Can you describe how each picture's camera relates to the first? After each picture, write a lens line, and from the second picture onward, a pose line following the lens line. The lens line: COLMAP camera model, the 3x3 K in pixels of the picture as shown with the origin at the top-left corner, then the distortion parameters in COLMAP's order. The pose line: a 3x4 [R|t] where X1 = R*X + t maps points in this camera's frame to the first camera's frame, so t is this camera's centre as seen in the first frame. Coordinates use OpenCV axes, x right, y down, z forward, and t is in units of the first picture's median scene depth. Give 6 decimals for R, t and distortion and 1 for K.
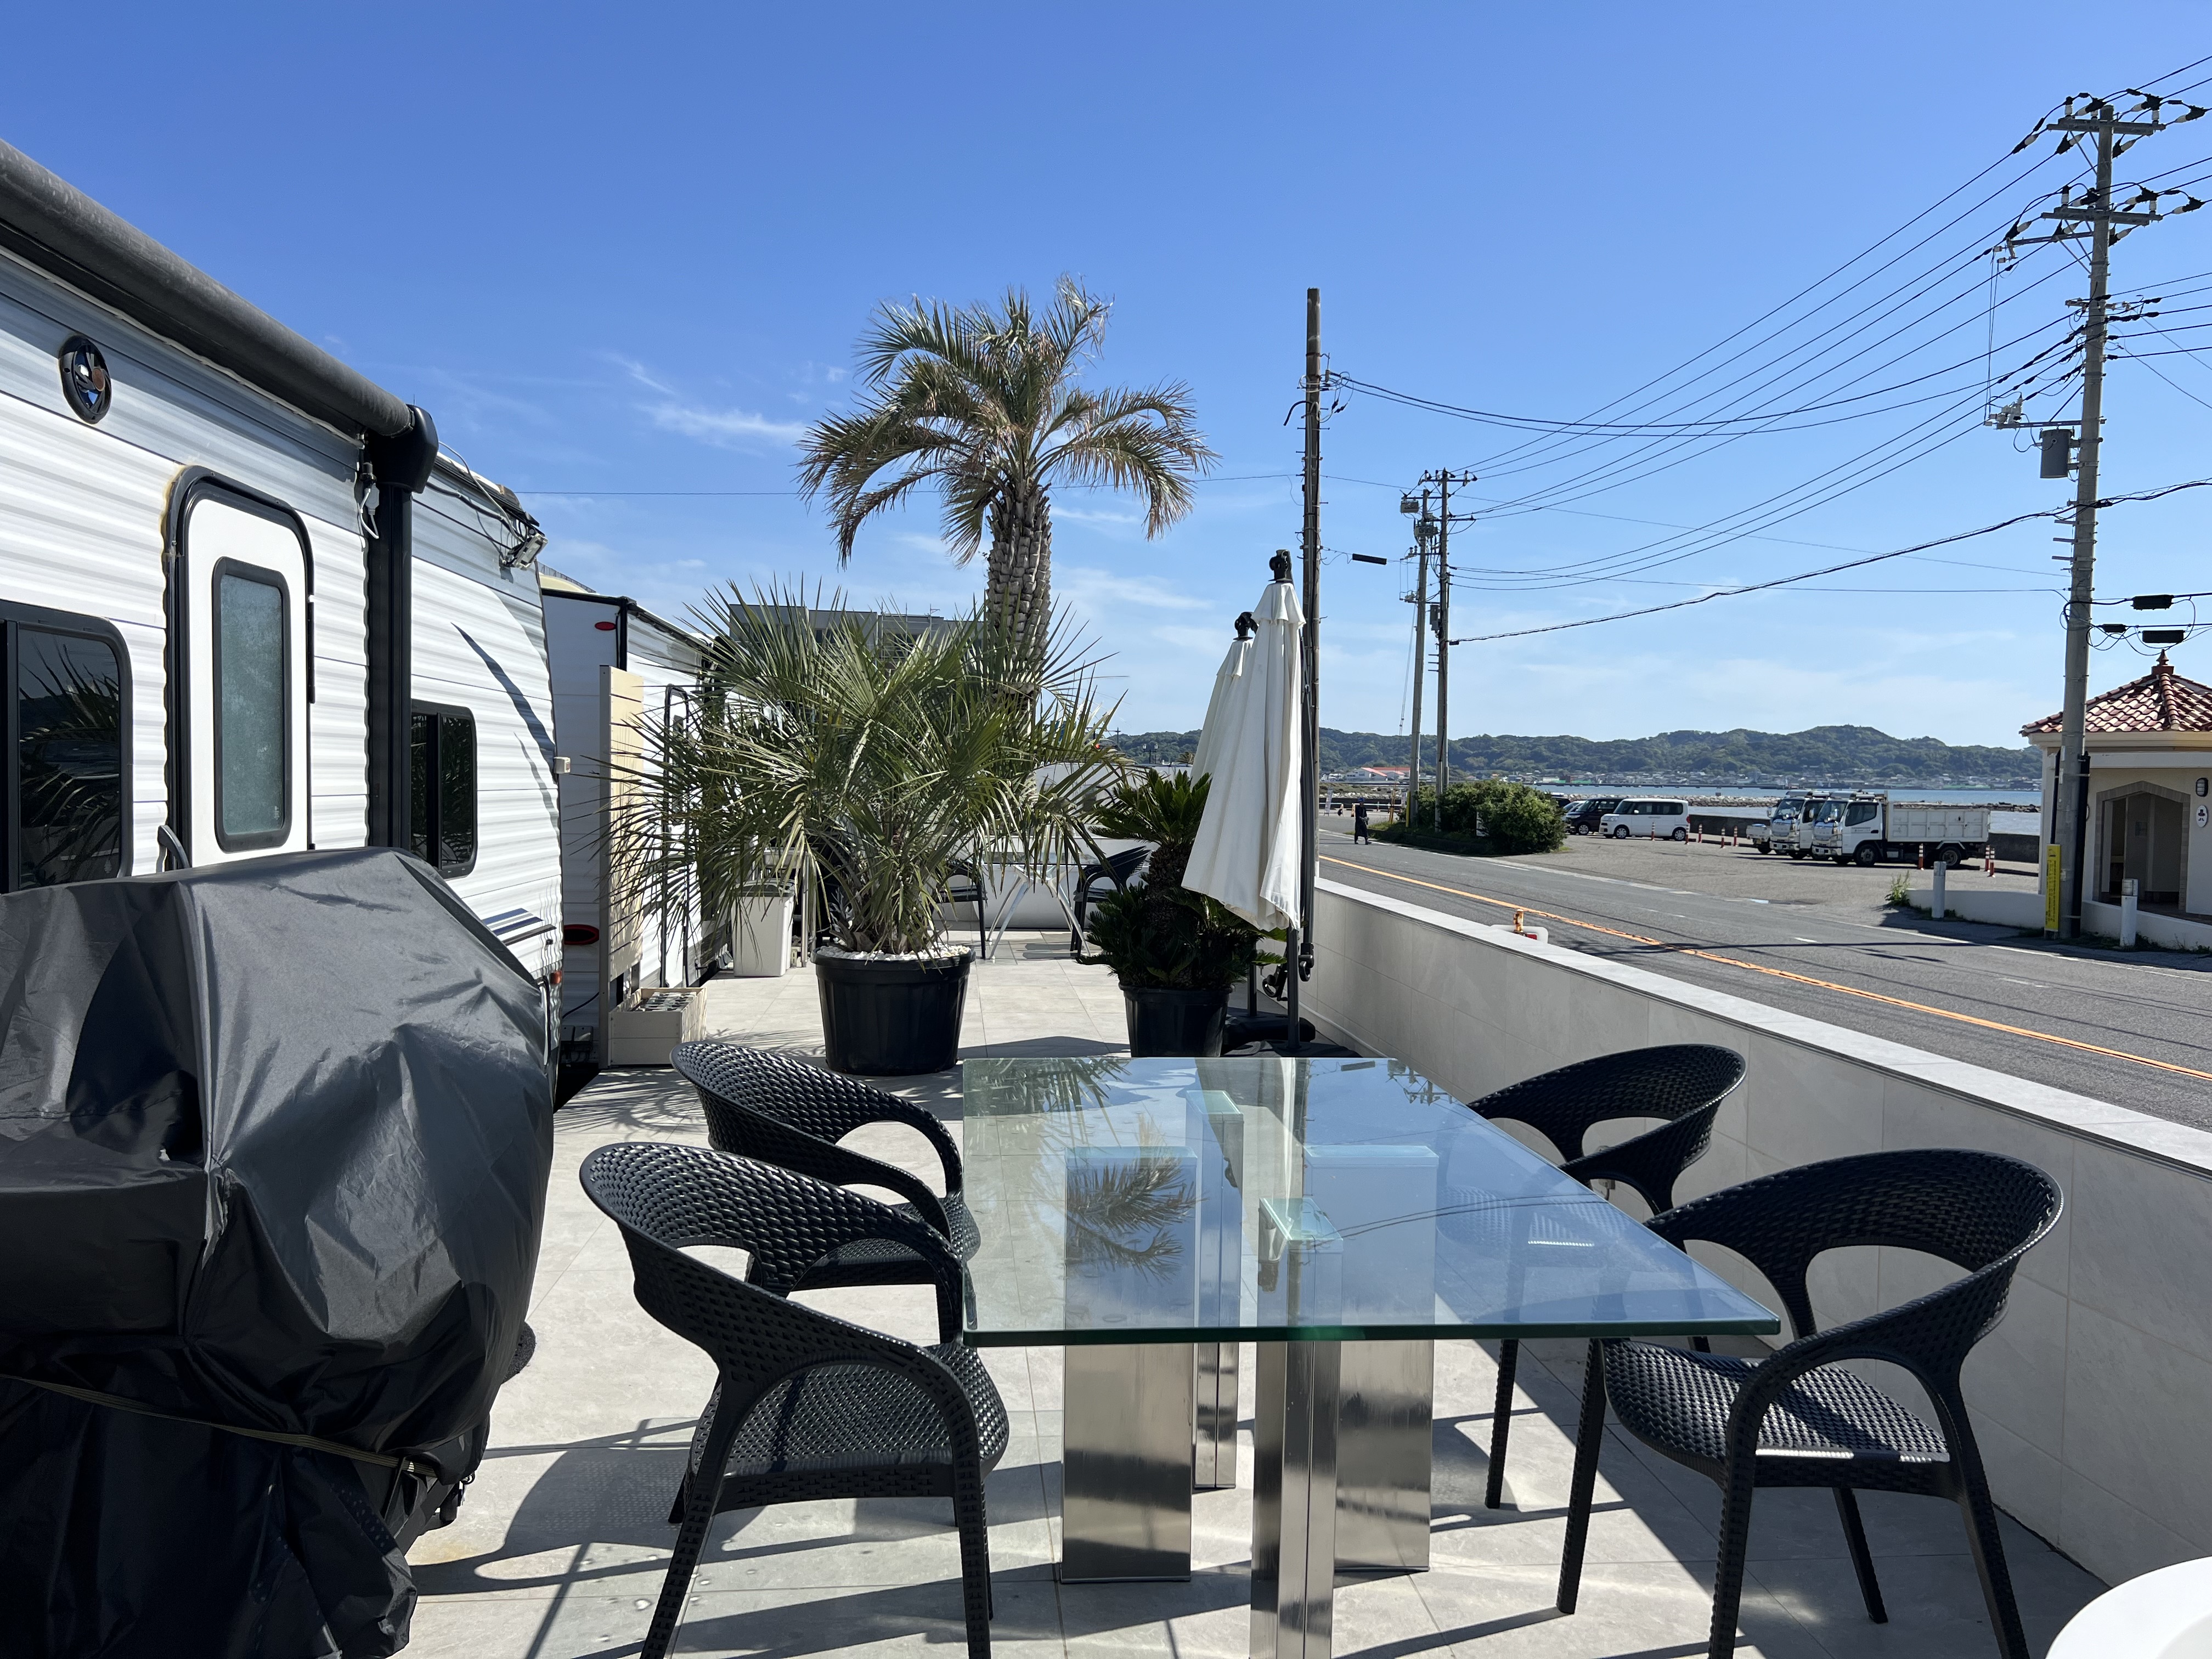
lens RADIAL K [[1660.2, 0, 1129.6], [0, 1660.2, 840.5], [0, 0, 1]] dist [0.068300, -0.078842]
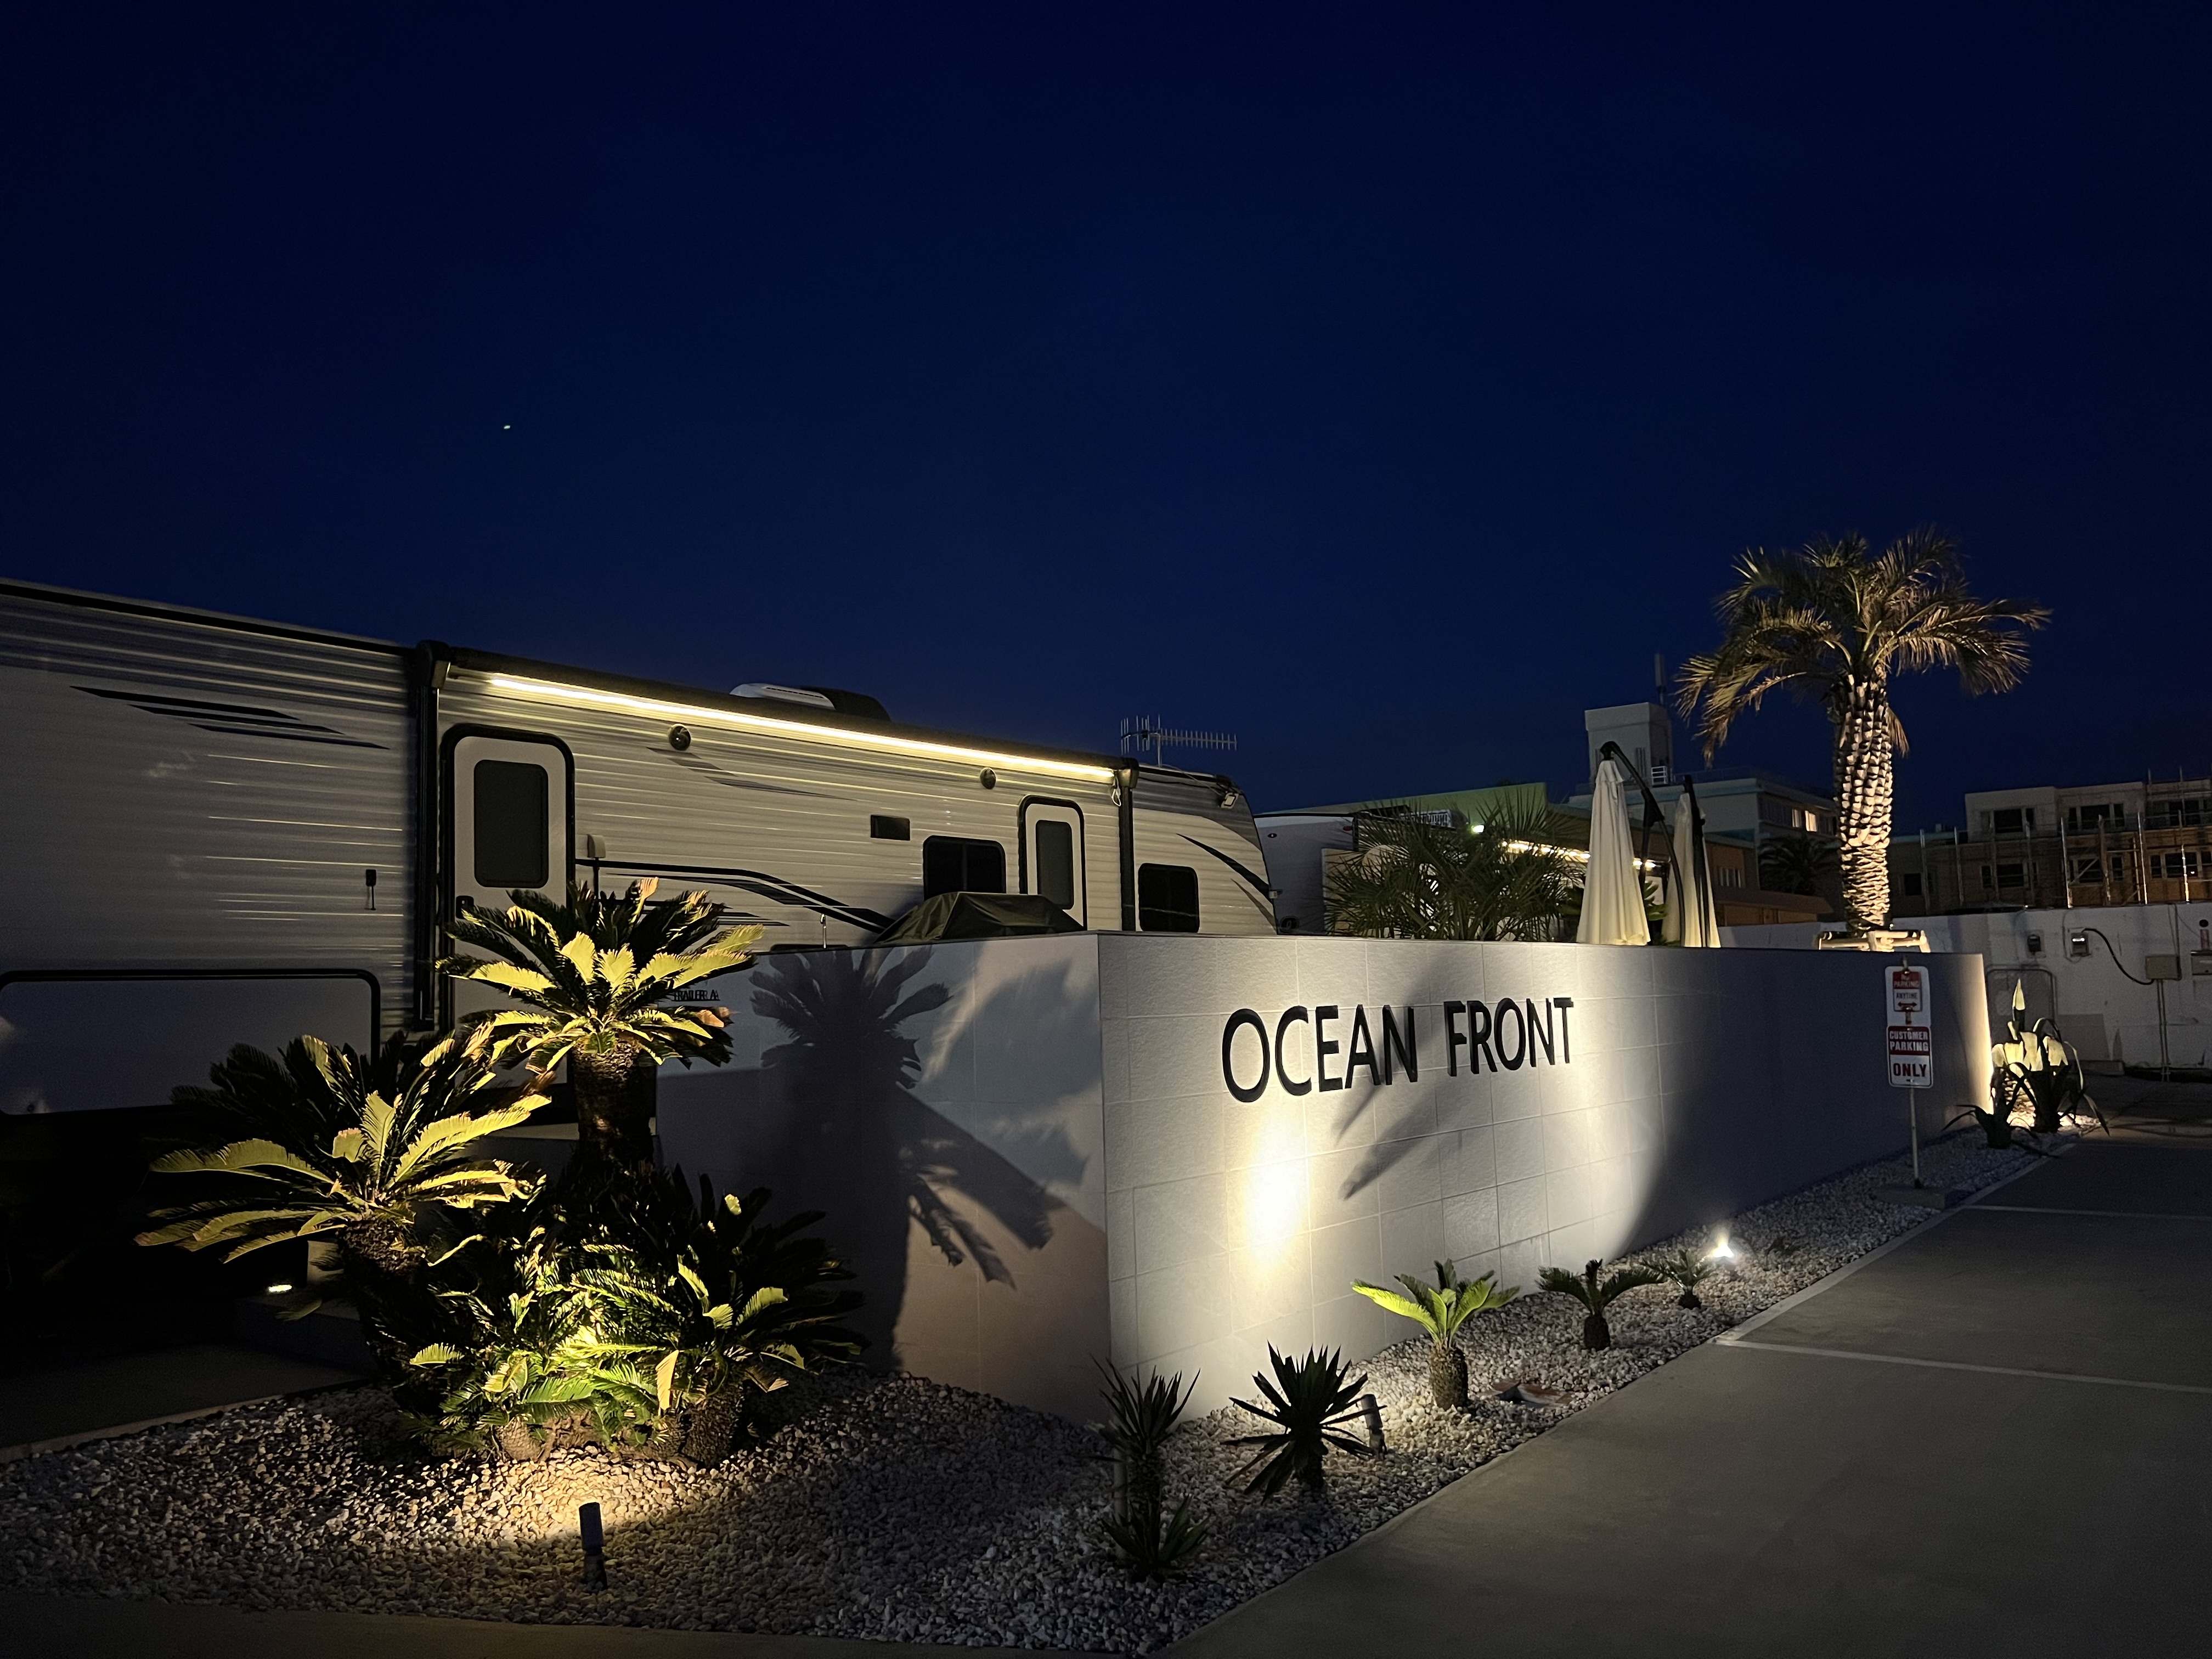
lens RADIAL K [[1660.2, 0, 1125.7], [0, 1660.2, 832.3], [0, 0, 1]] dist [0.068300, -0.078842]
pose [[0.727726, -0.107730, -0.677355, 0.249236], [0.015760, 0.989953, -0.140516, 0.044160], [0.685687, 0.091582, 0.722112, -0.172475]]
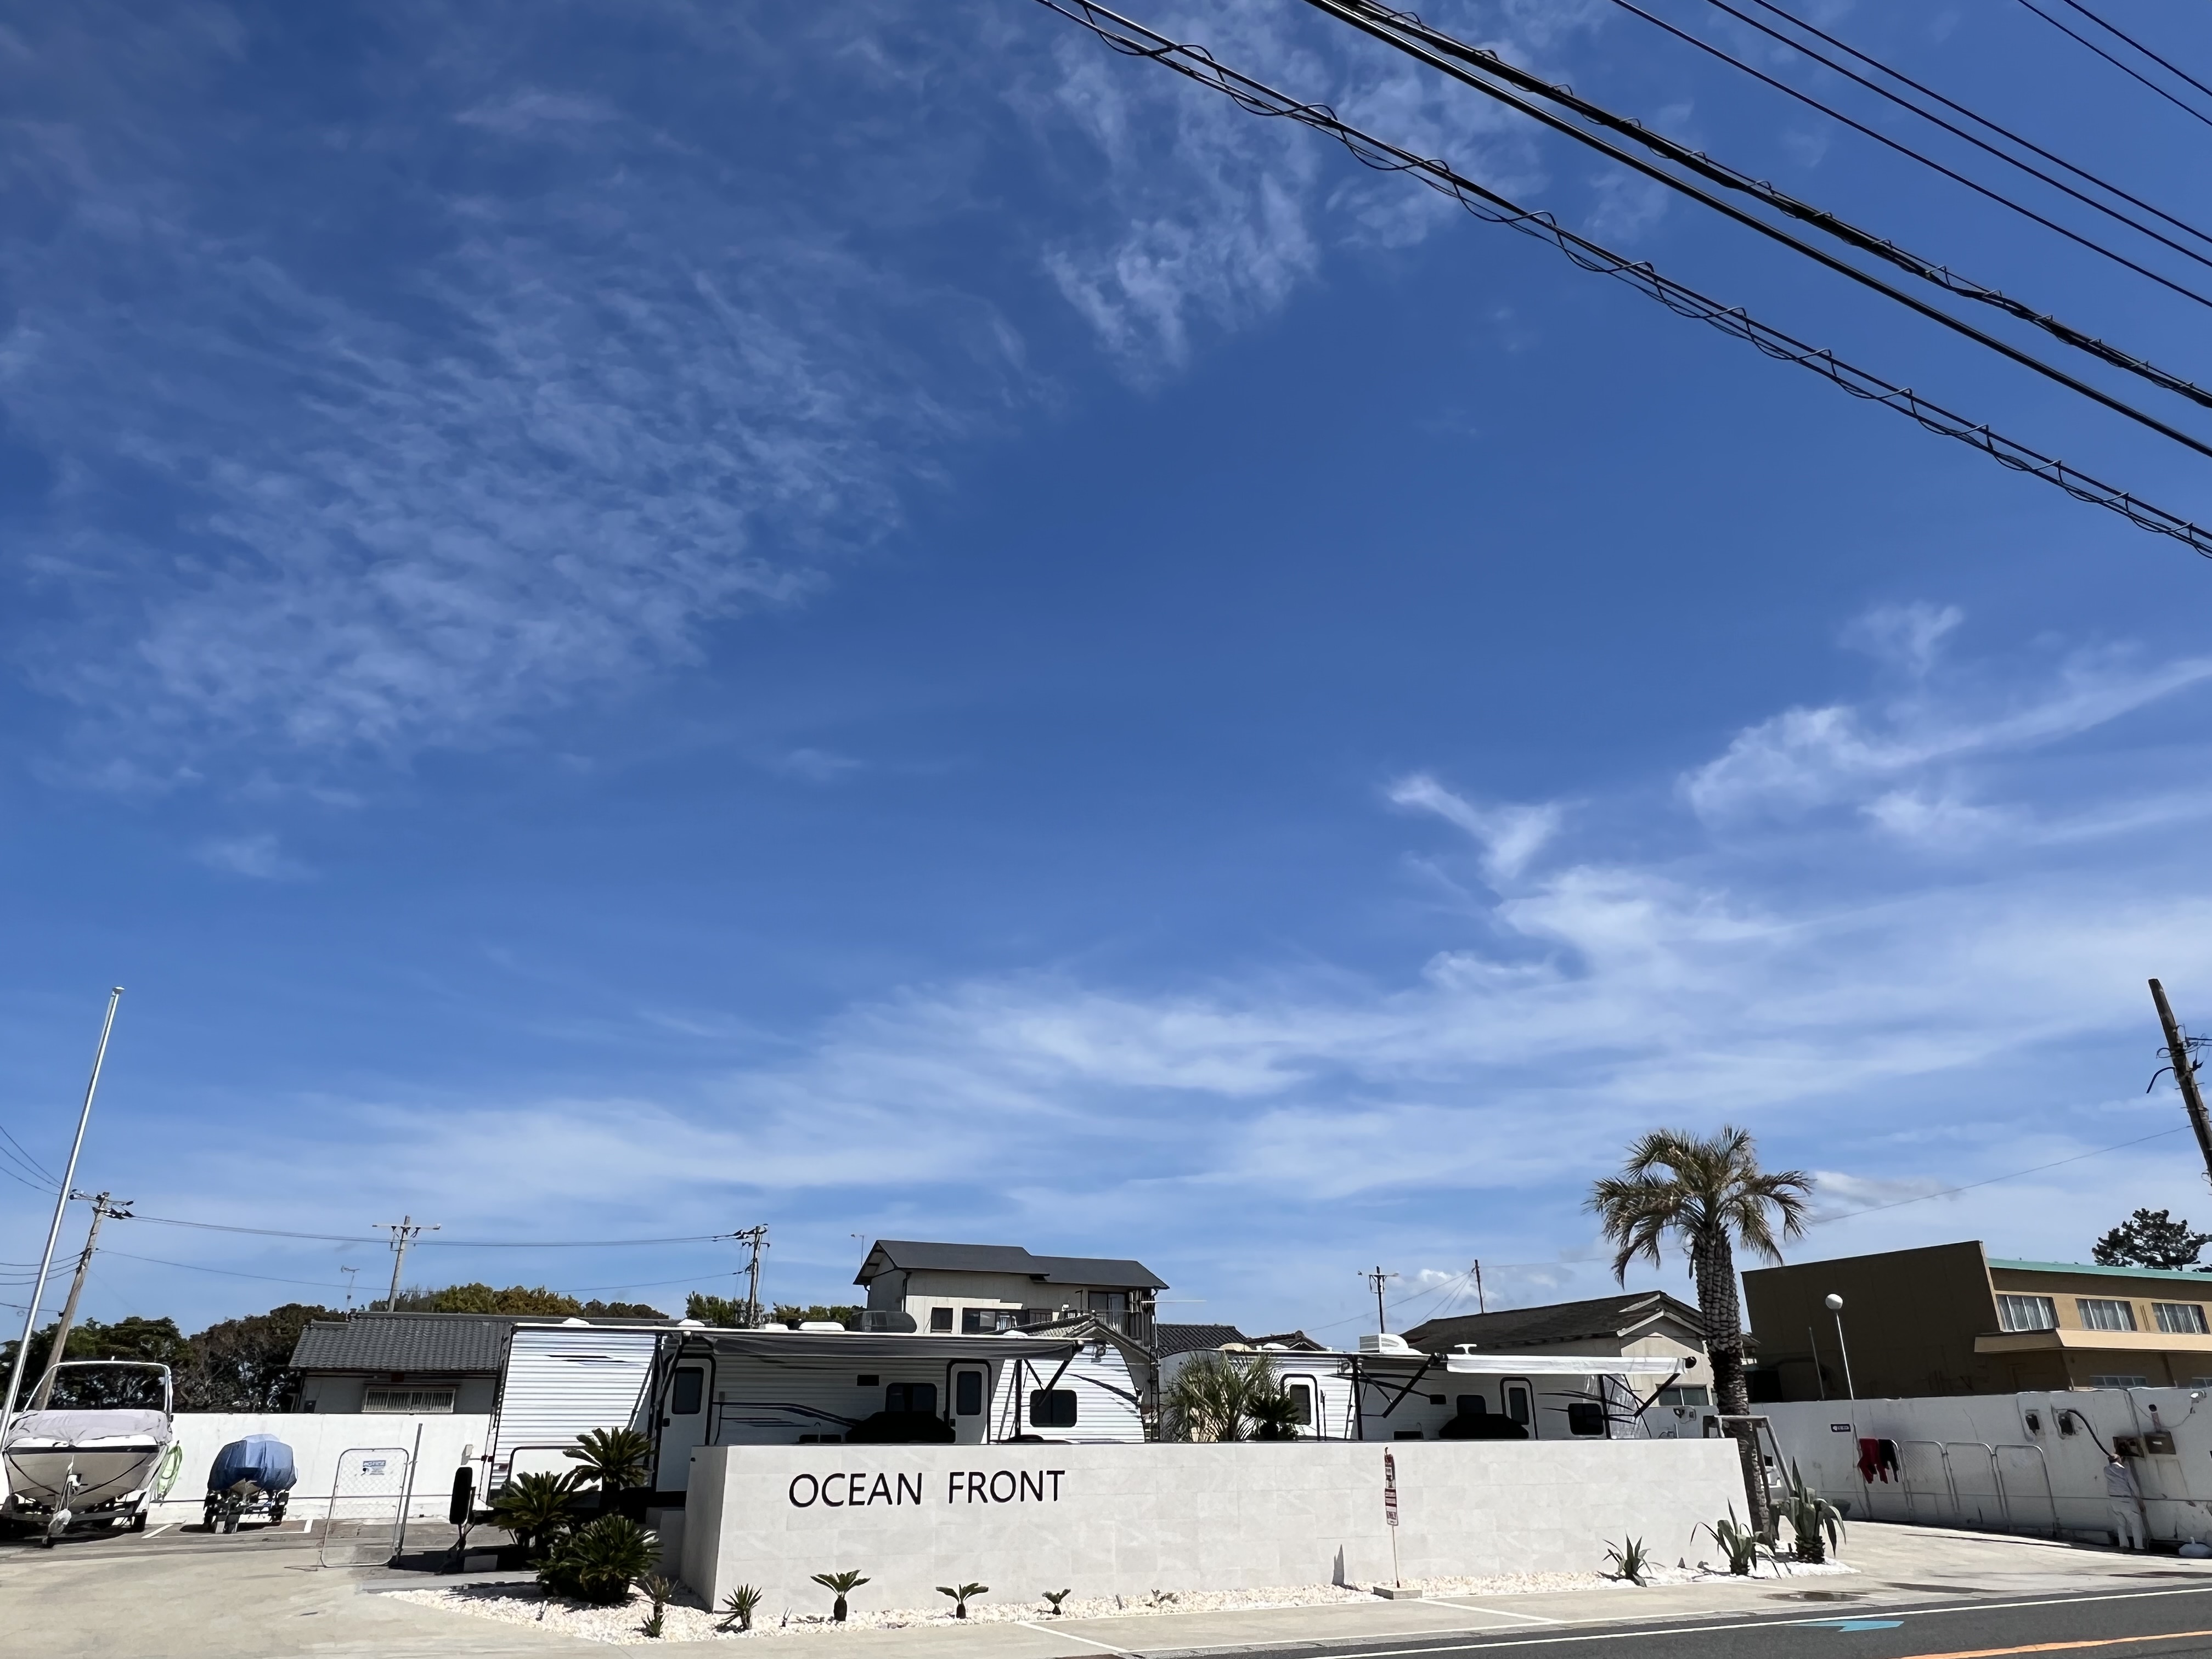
lens RADIAL K [[1419.7, 0, 1110.8], [0, 1419.7, 820.9], [0, 0, 1]] dist [-0.004064, -0.000384]
pose [[0.312878, -0.397306, -0.862702, 0.821485], [-0.025779, 0.904419, -0.425867, 0.038028], [0.949443, 0.155484, 0.272731, -0.059710]]
